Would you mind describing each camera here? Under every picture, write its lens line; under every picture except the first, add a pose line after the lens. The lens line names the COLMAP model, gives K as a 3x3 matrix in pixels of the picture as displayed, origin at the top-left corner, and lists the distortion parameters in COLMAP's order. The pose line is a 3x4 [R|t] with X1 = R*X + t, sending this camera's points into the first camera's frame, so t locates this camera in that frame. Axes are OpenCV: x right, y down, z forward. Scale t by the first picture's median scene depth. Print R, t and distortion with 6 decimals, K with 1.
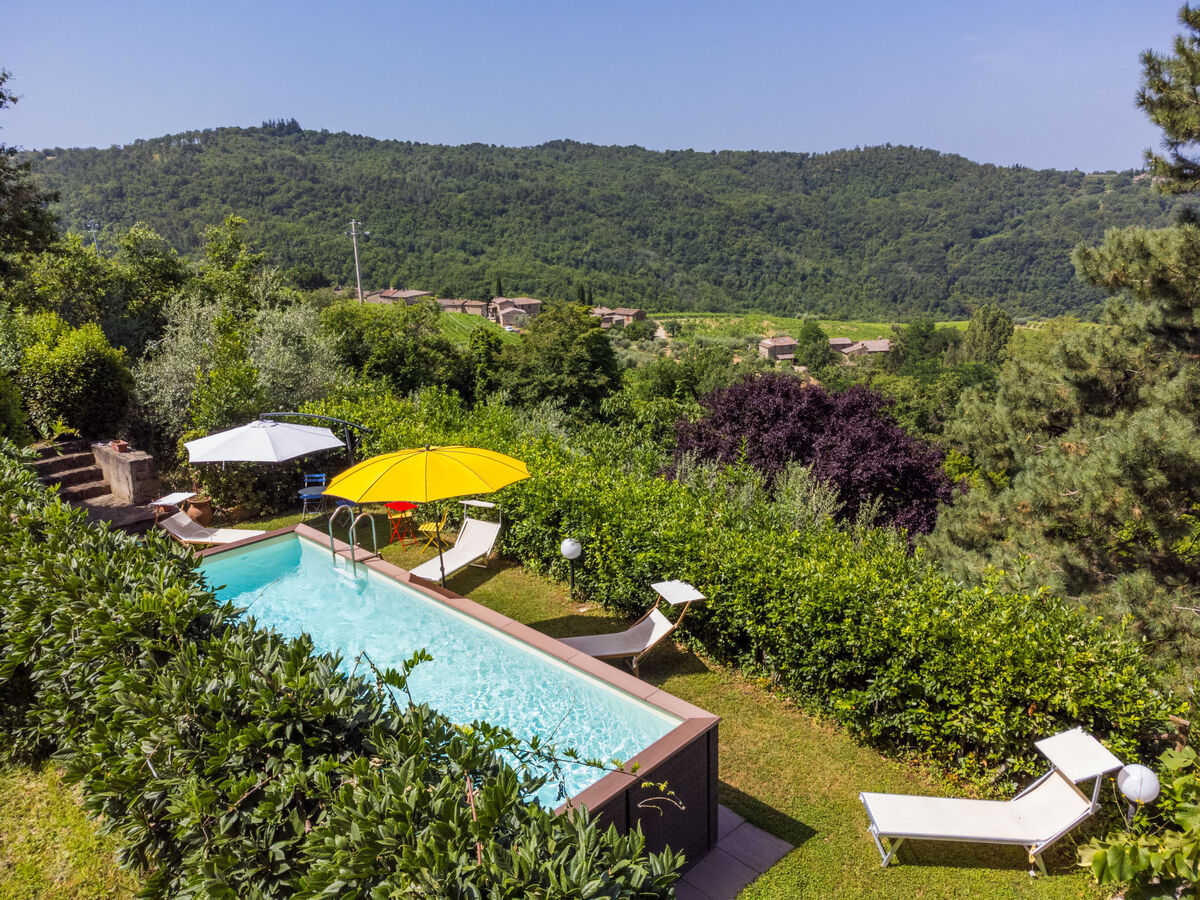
lens RADIAL K [[839.7, 0, 601.8], [0, 839.7, 451.6], [0, 0, 1]] dist [0.010361, 0.001956]
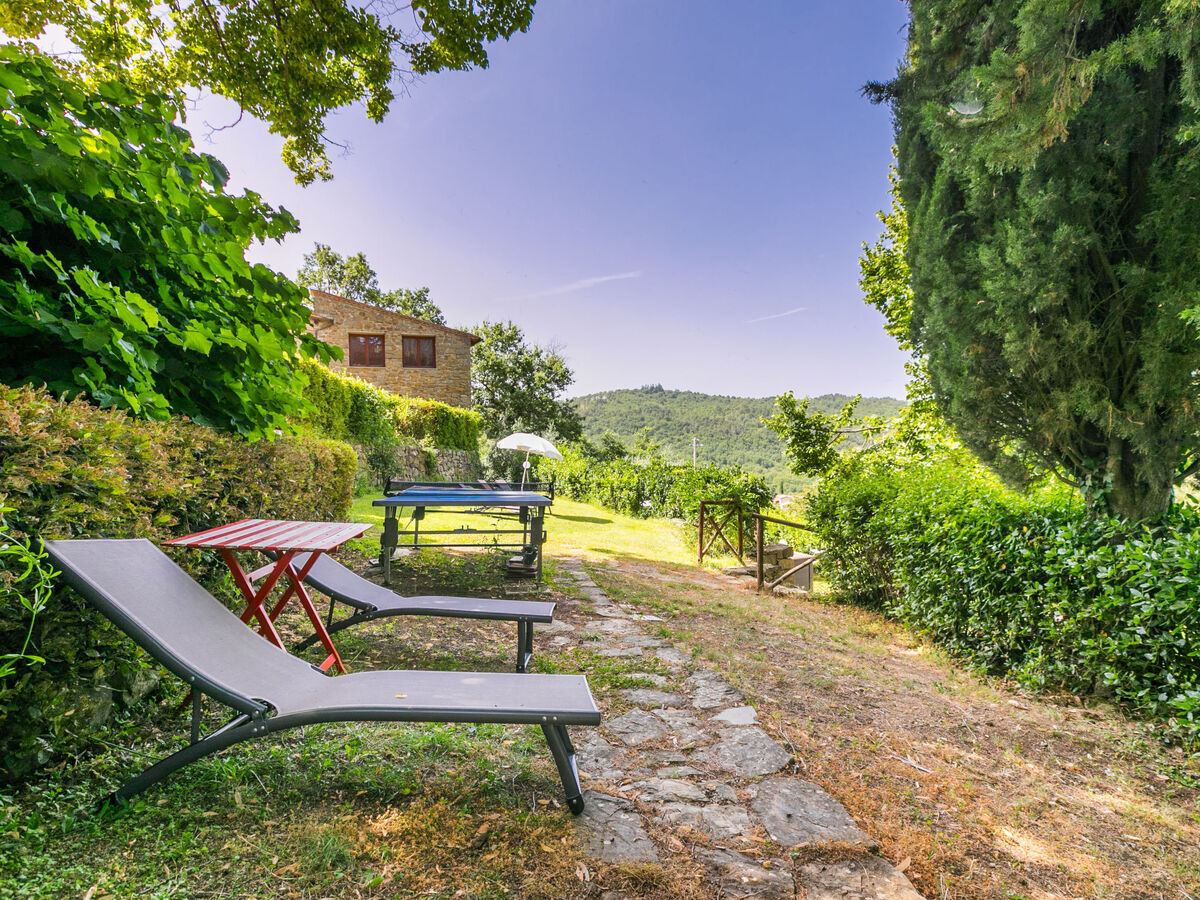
lens RADIAL K [[839.7, 0, 598.9], [0, 839.7, 451.9], [0, 0, 1]] dist [0.010361, 0.001956]
pose [[0.937049, 0.011161, -0.349021, 0.093809], [-0.111242, 0.956958, -0.268060, 0.181230], [0.331006, 0.290011, 0.897958, -0.463455]]
